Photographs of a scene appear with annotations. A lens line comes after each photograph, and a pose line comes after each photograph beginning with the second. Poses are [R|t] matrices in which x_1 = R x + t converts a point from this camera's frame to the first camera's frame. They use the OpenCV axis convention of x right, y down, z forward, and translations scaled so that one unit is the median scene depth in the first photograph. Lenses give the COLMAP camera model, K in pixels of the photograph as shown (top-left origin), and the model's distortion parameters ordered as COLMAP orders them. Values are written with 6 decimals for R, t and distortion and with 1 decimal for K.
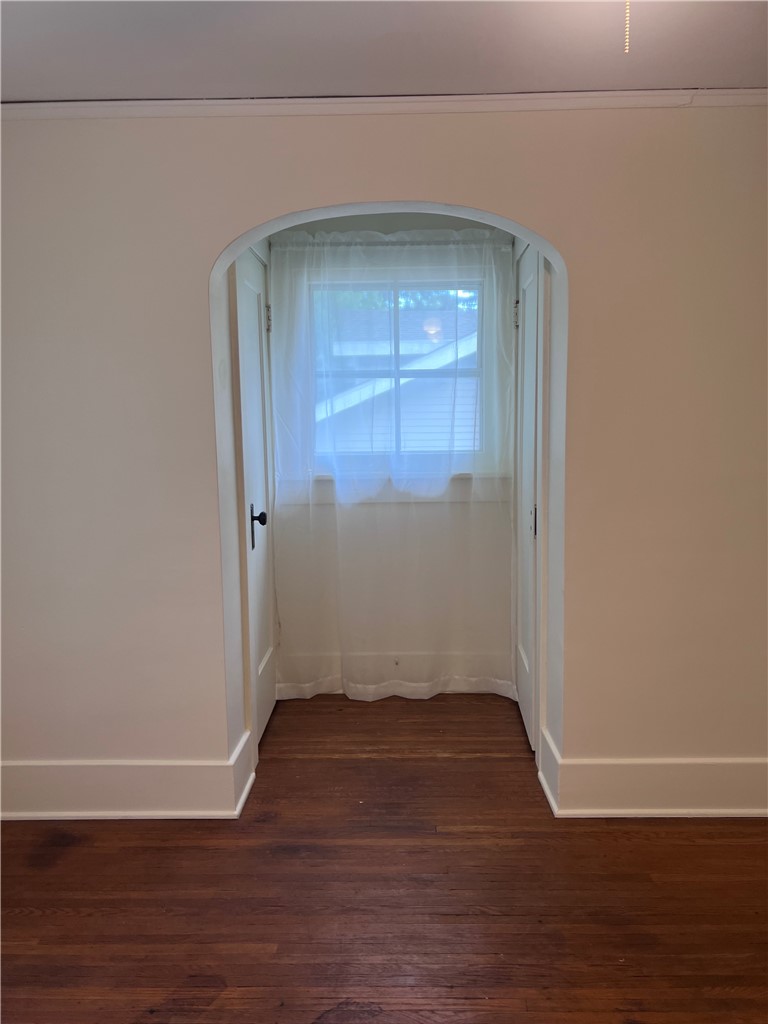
lens RADIAL K [[769.6, 0, 373.3], [0, 769.6, 496.7], [0, 0, 1]] dist [0.051797, -0.057803]
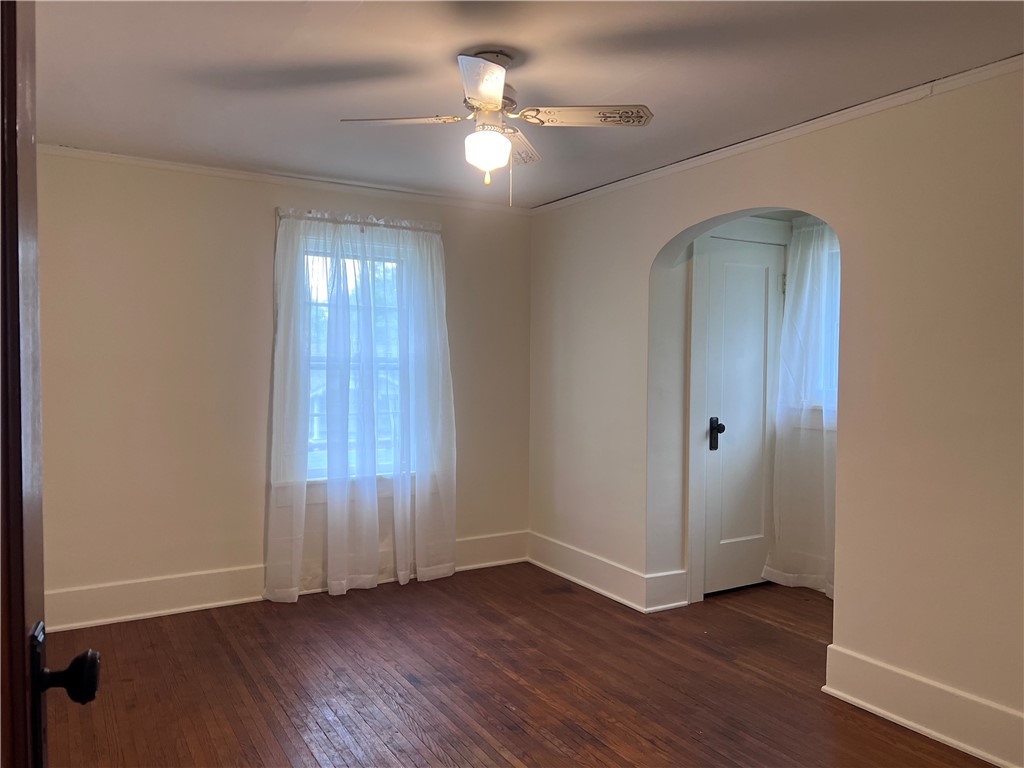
lens RADIAL K [[769.6, 0, 510.8], [0, 769.6, 386.8], [0, 0, 1]] dist [0.051797, -0.057803]
pose [[0.523671, 0.045480, -0.850706, 0.992551], [-0.105453, 0.994355, -0.011754, 0.009680], [0.845369, 0.095865, 0.525511, -0.086952]]
